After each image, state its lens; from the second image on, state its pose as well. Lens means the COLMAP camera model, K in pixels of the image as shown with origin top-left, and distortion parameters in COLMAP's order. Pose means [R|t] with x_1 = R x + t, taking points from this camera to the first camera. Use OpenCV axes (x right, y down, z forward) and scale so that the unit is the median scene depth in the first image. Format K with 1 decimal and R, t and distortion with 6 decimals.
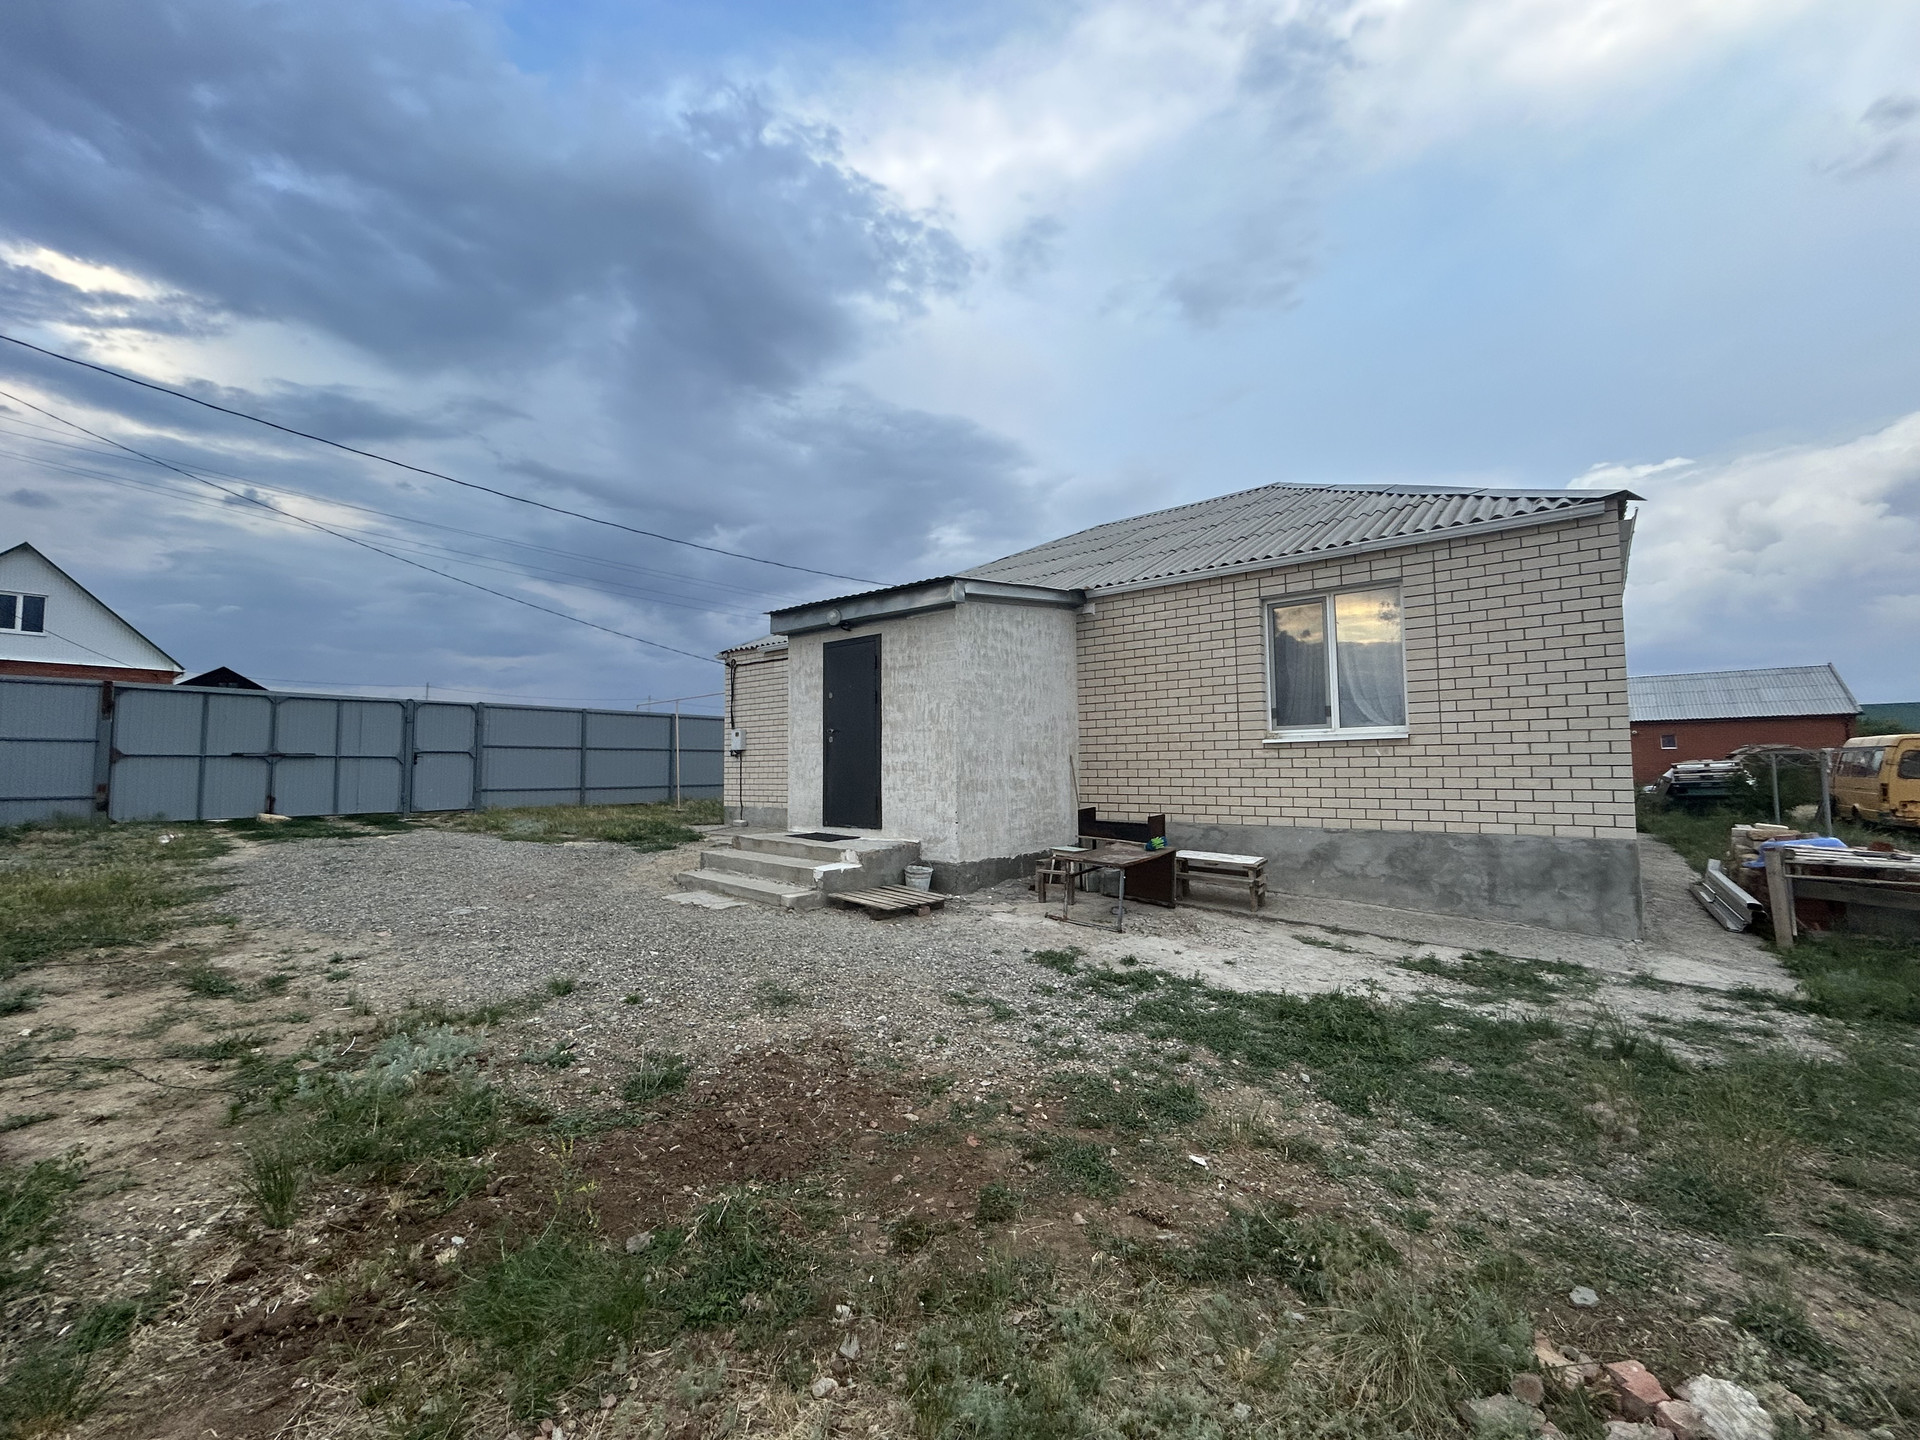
lens RADIAL K [[780.4, 0, 960.0], [0, 780.4, 720.0], [0, 0, 1]] dist [0.000395, 0.000002]
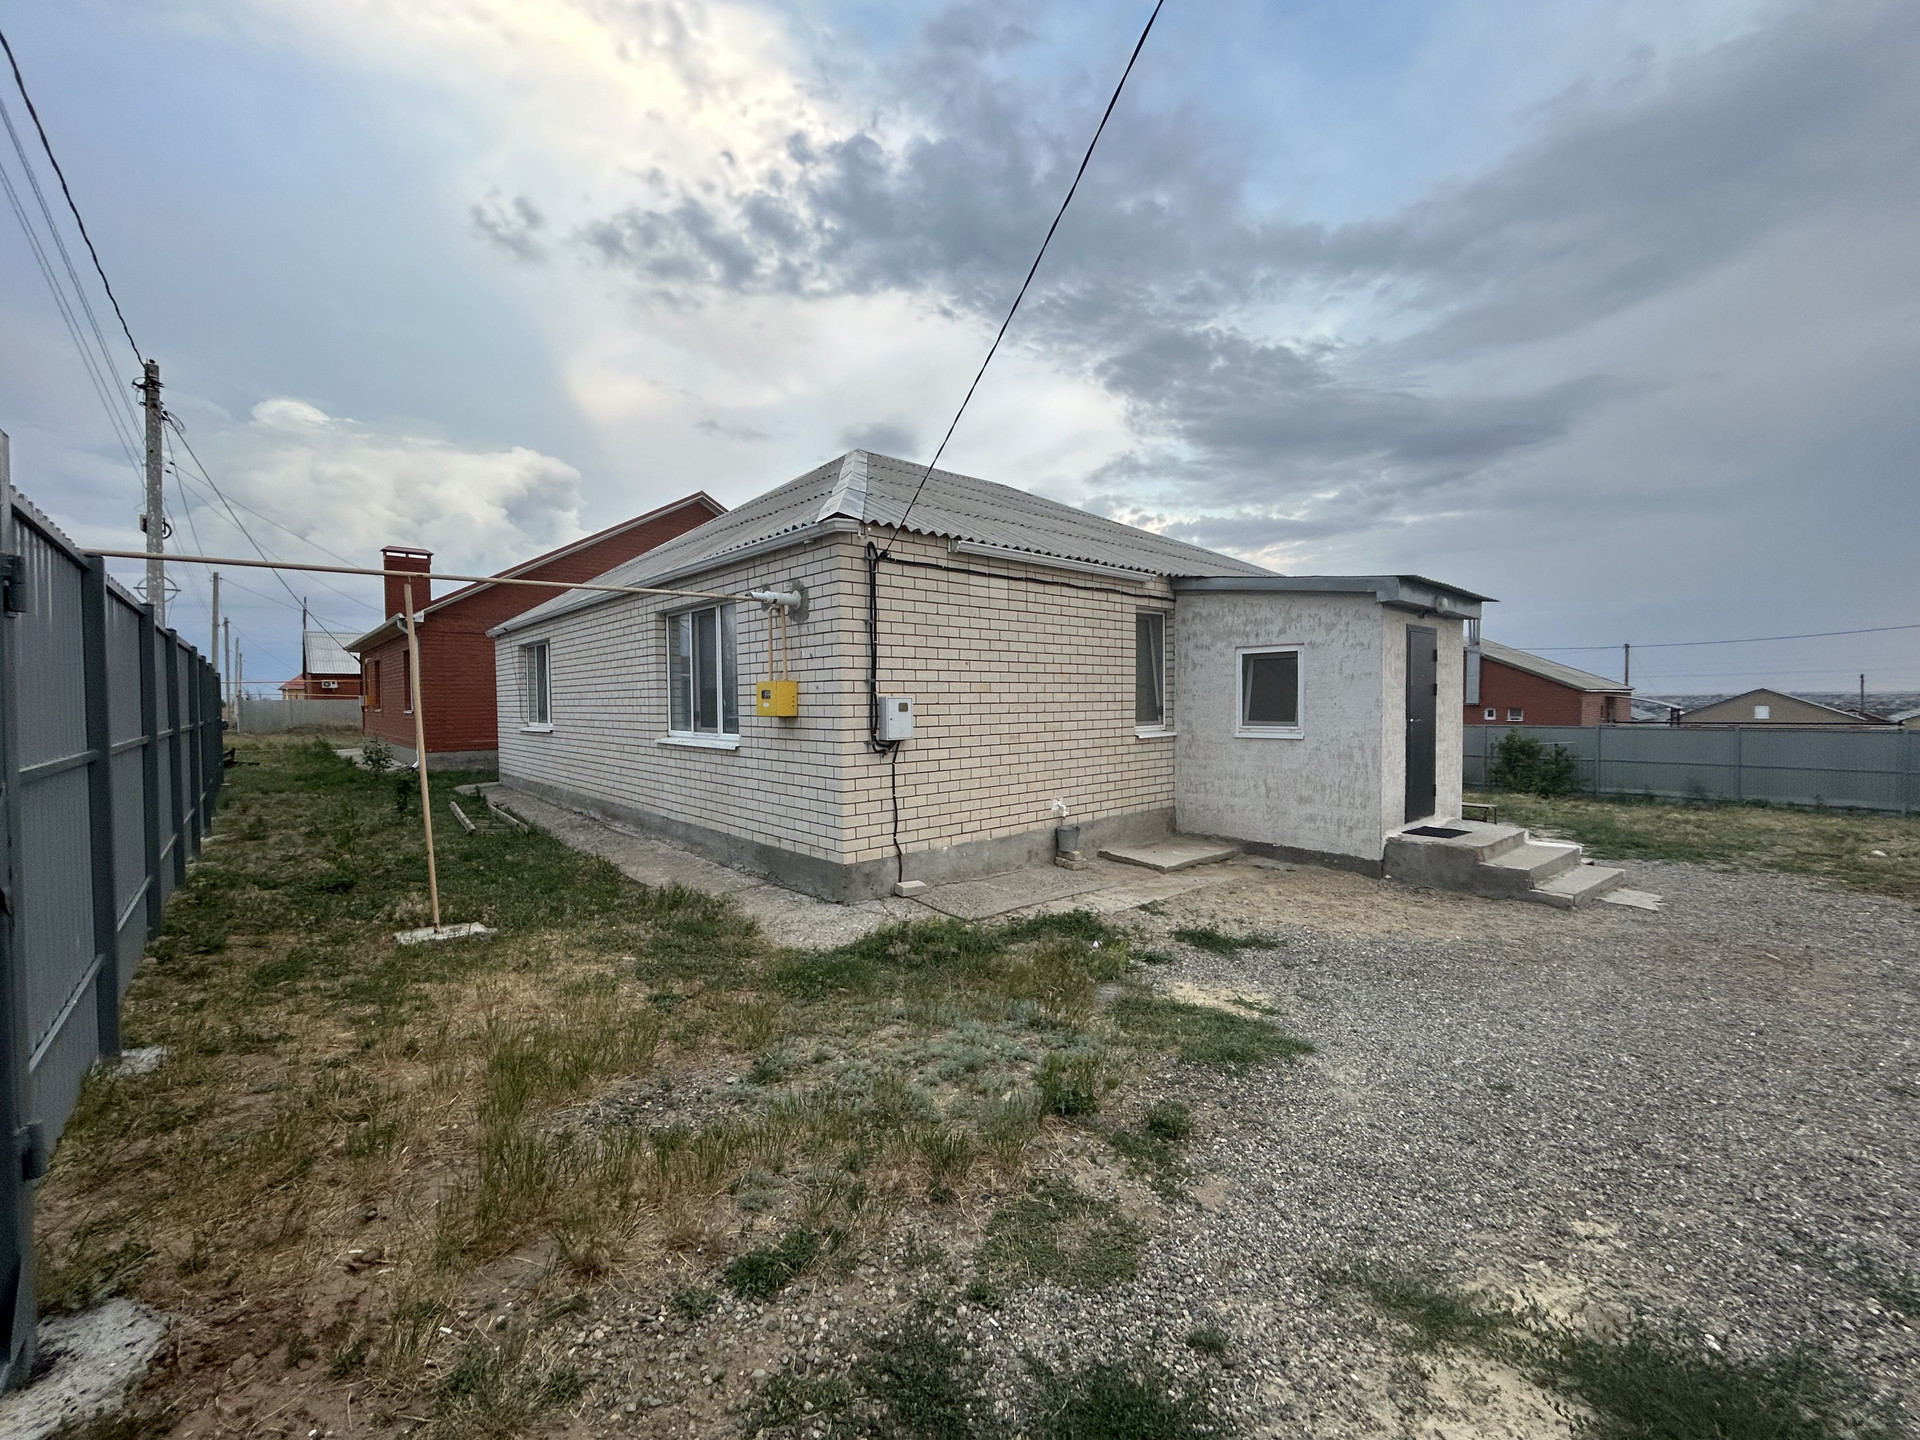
lens RADIAL K [[780.4, 0, 960.0], [0, 780.4, 720.0], [0, 0, 1]] dist [0.000395, 0.000002]
pose [[0.156507, -0.018811, 0.987498, -0.771489], [-0.055615, 0.998064, 0.027827, 0.011226], [-0.986110, -0.059275, 0.155158, 0.912295]]
